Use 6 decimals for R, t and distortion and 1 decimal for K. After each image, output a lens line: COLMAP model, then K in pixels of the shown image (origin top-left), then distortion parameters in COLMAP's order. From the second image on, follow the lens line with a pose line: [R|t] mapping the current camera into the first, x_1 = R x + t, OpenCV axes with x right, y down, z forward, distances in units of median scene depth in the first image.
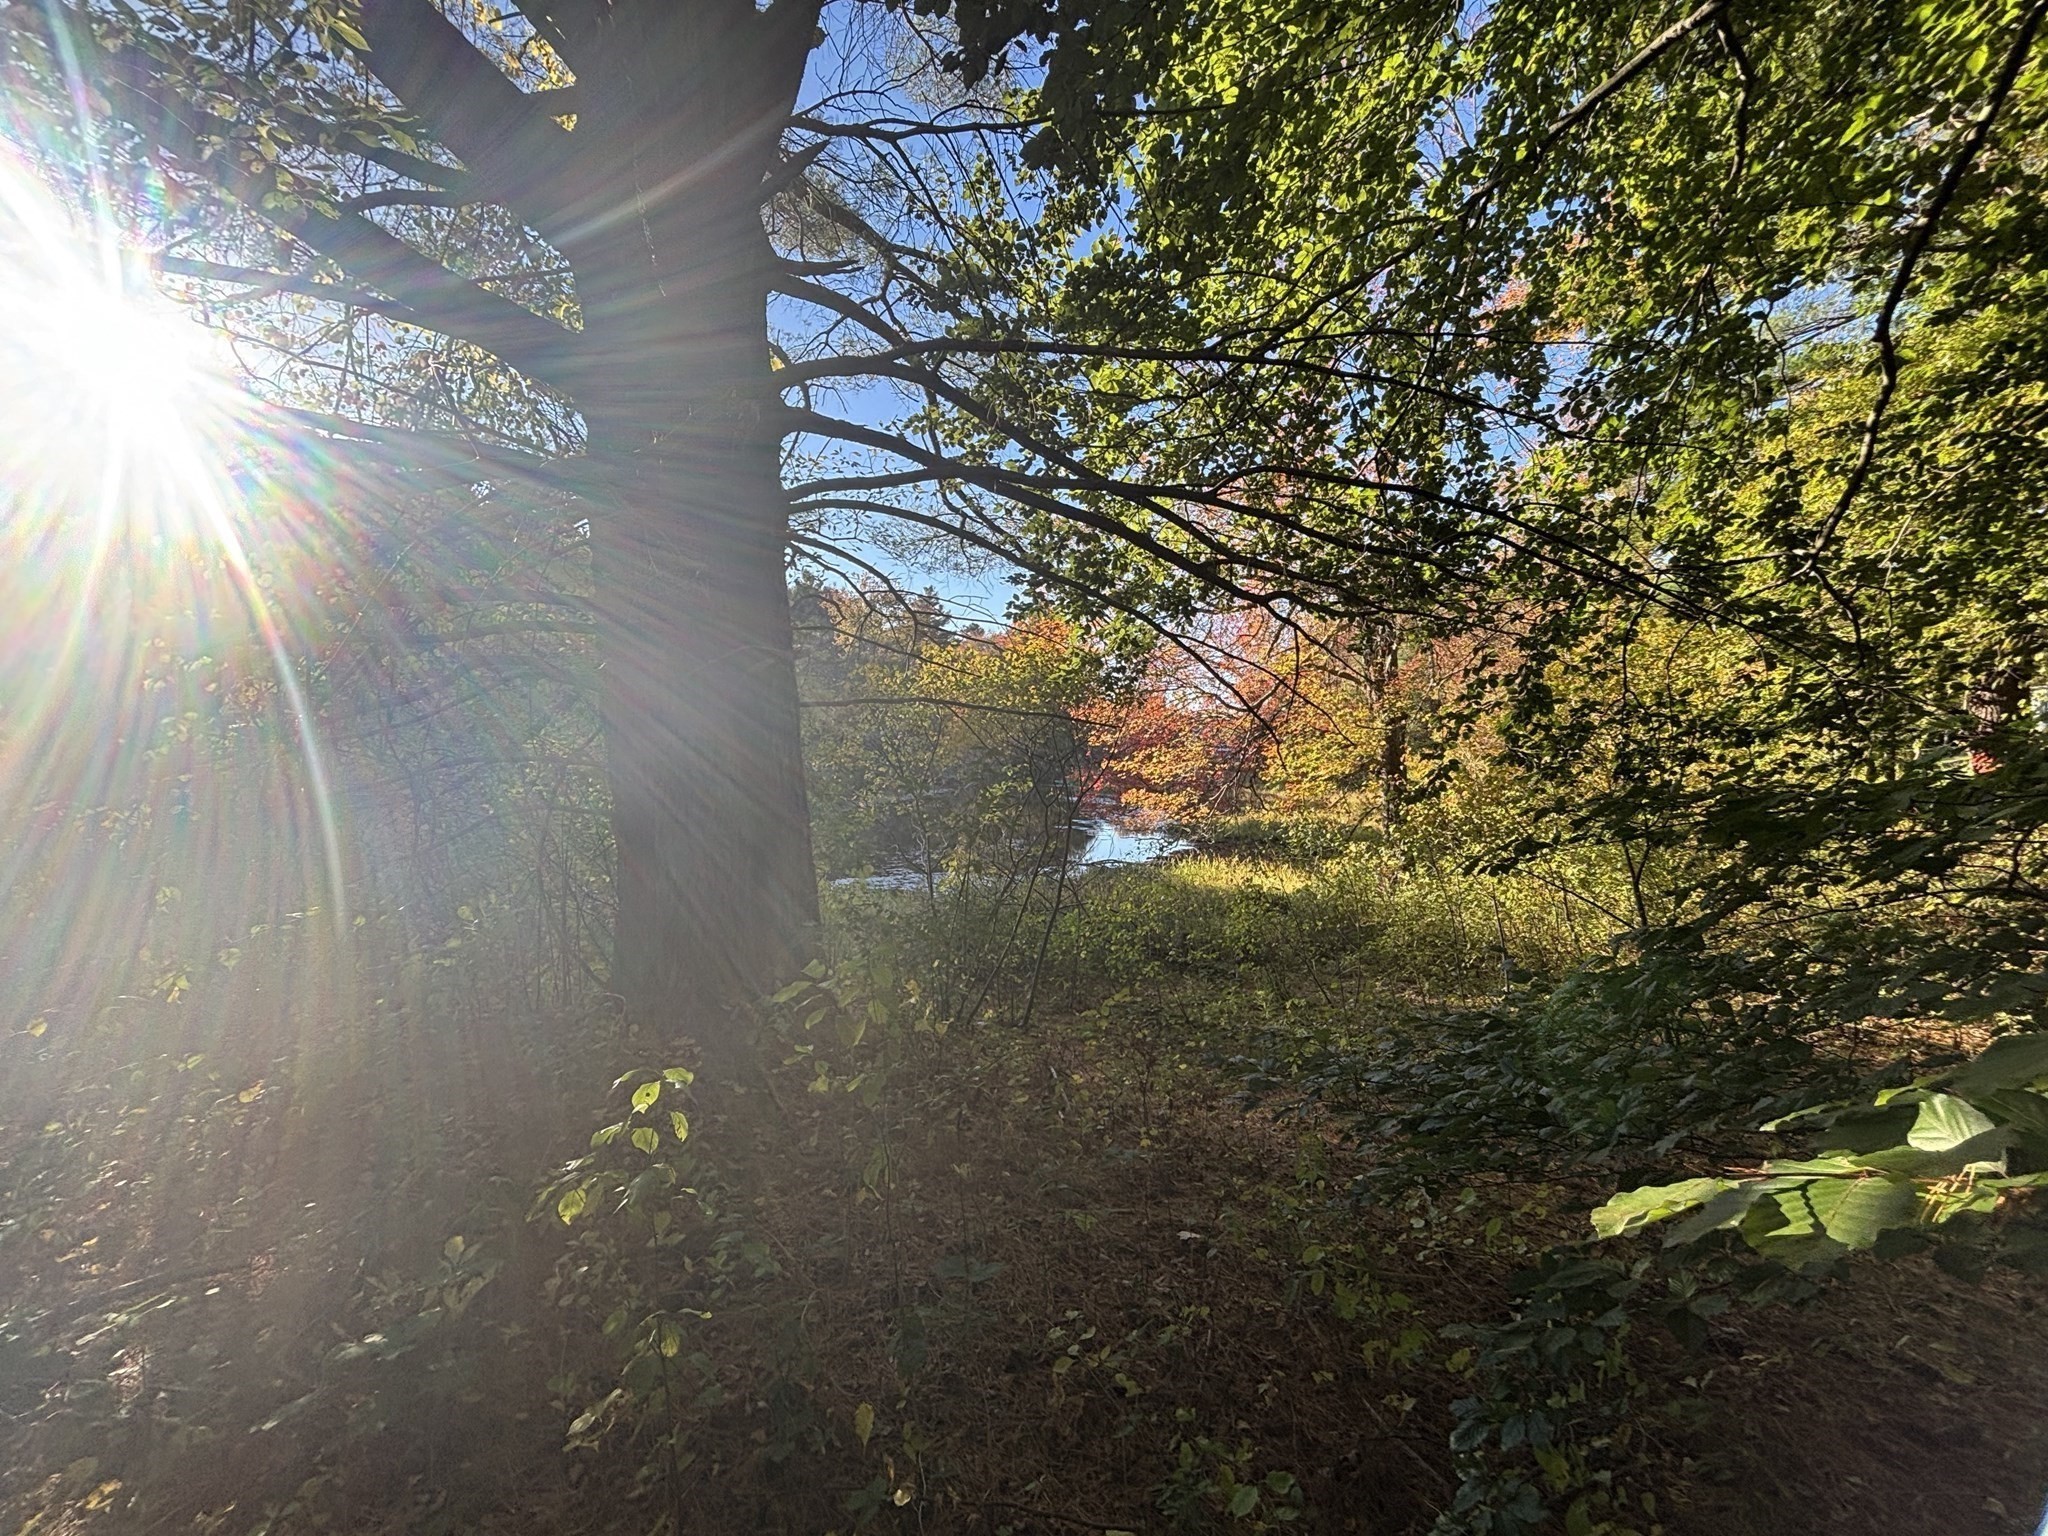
lens RADIAL K [[824.2, 0, 1012.9], [0, 824.2, 769.5], [0, 0, 1]] dist [0.000132, 0.000509]
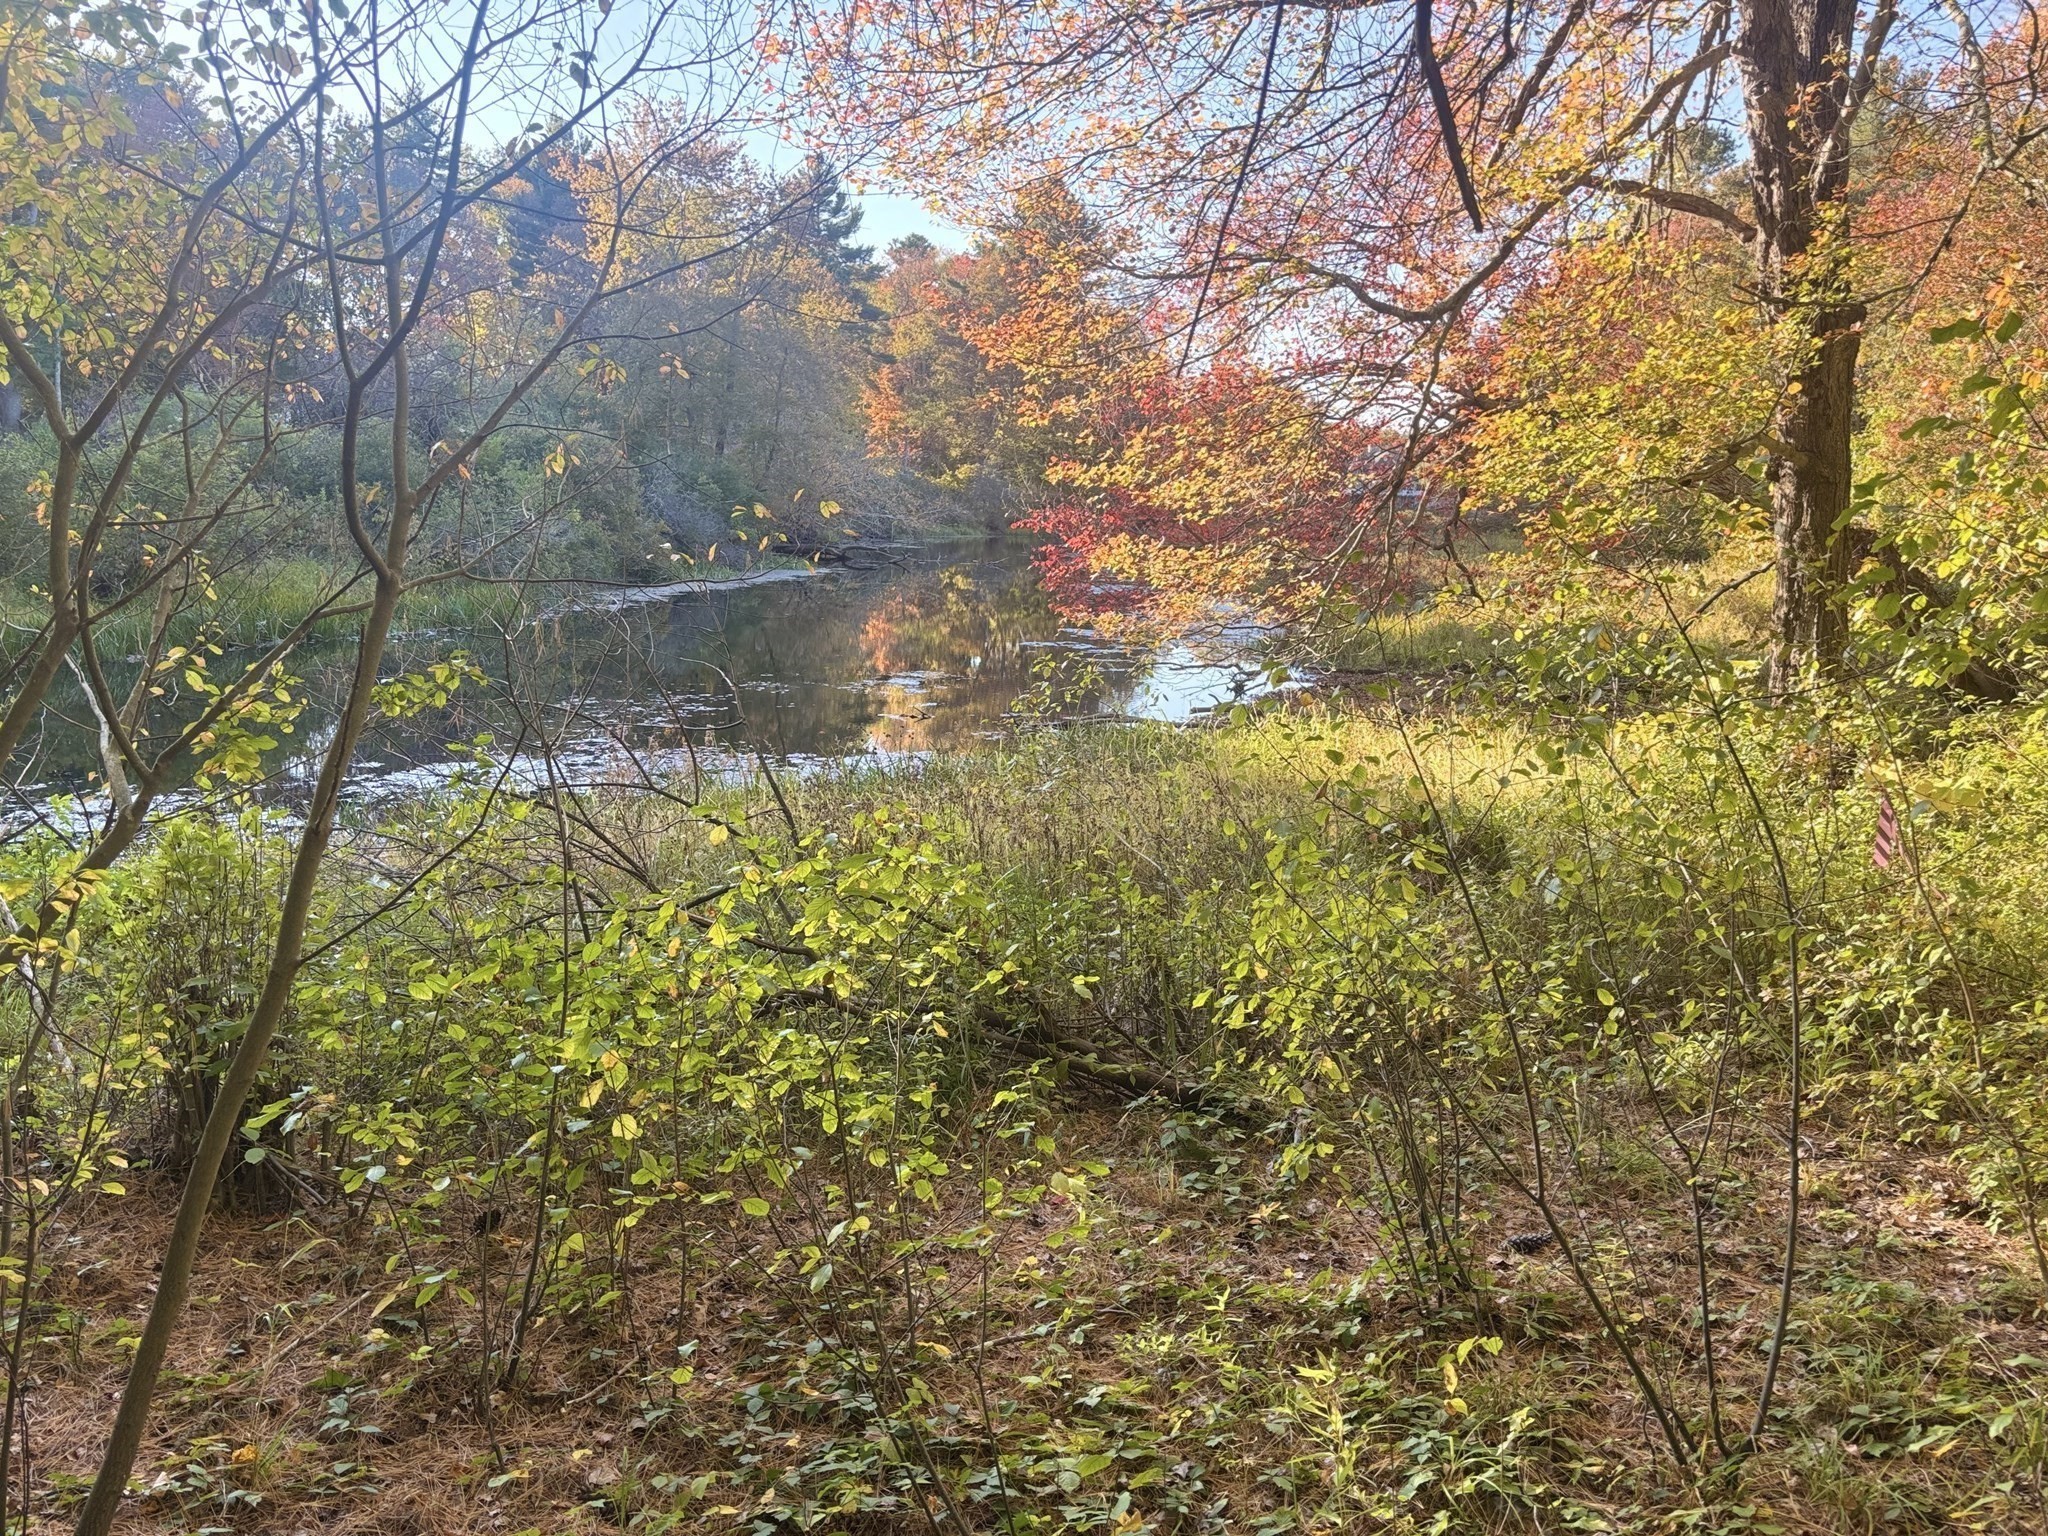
lens RADIAL K [[1572.3, 0, 1022.3], [0, 1572.3, 777.5], [0, 0, 1]] dist [0.054089, -0.060054]
pose [[0.999915, -0.003692, 0.012502, 0.322647], [0.001754, 0.988442, 0.151587, 0.088659], [-0.012918, -0.151552, 0.988365, 0.906894]]
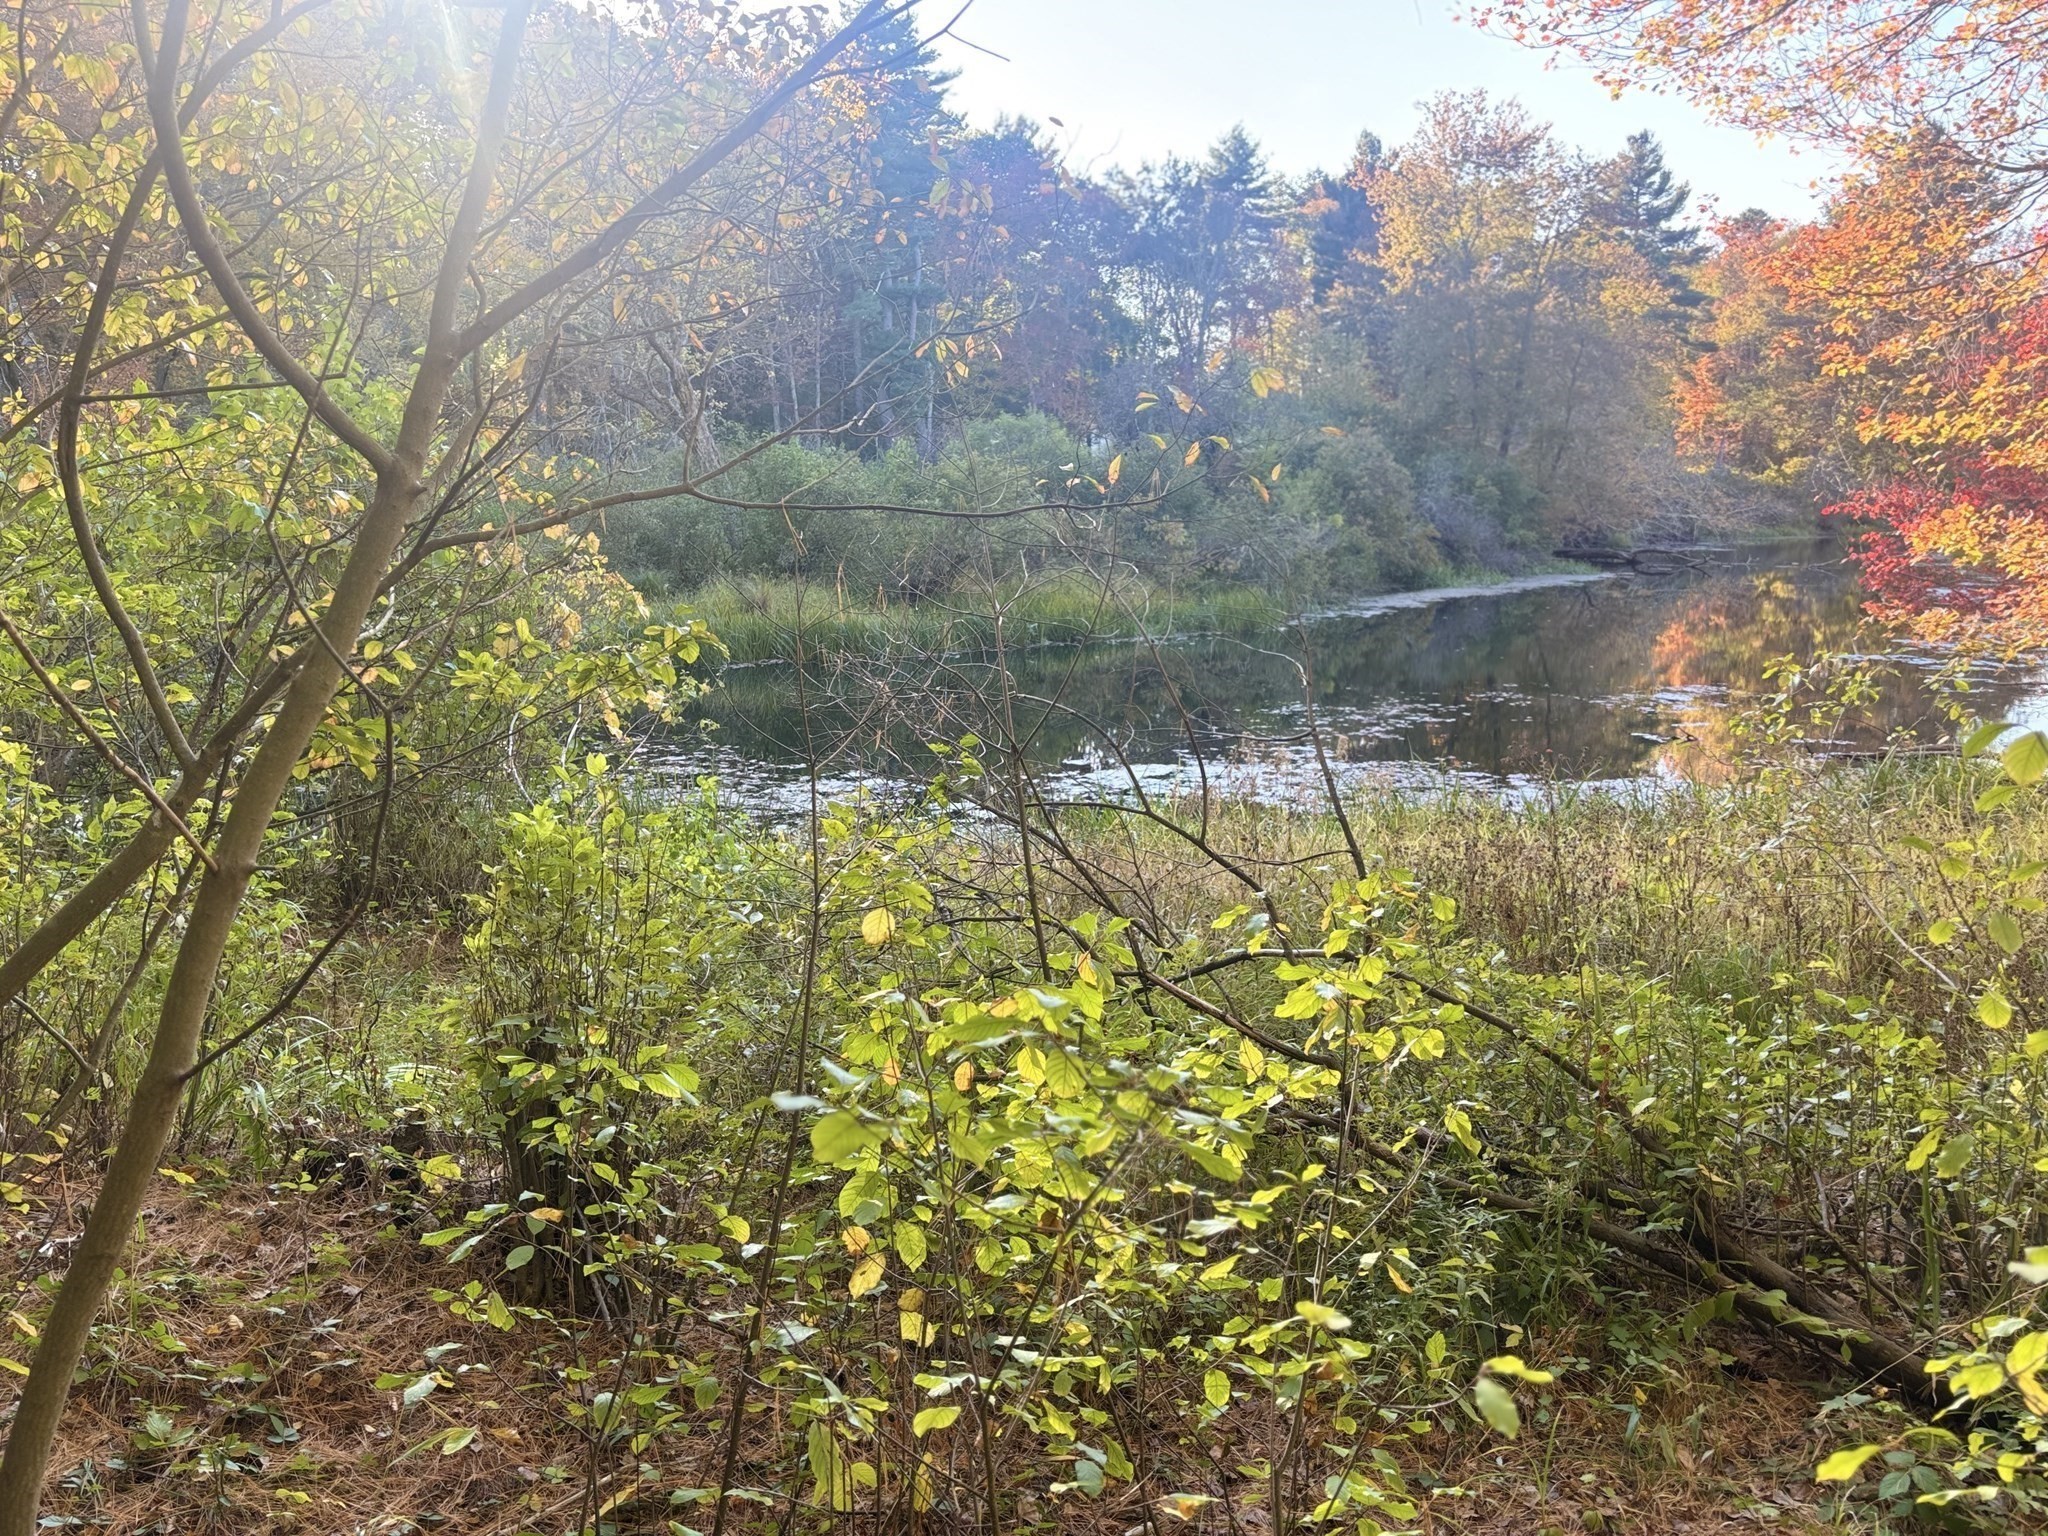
lens RADIAL K [[1572.3, 0, 1023.7], [0, 1572.3, 769.1], [0, 0, 1]] dist [0.054089, -0.060054]
pose [[0.891239, 0.050417, -0.450723, 0.391071], [0.013021, 0.990548, 0.136548, 0.125150], [0.453347, -0.127566, 0.882159, 1.238137]]
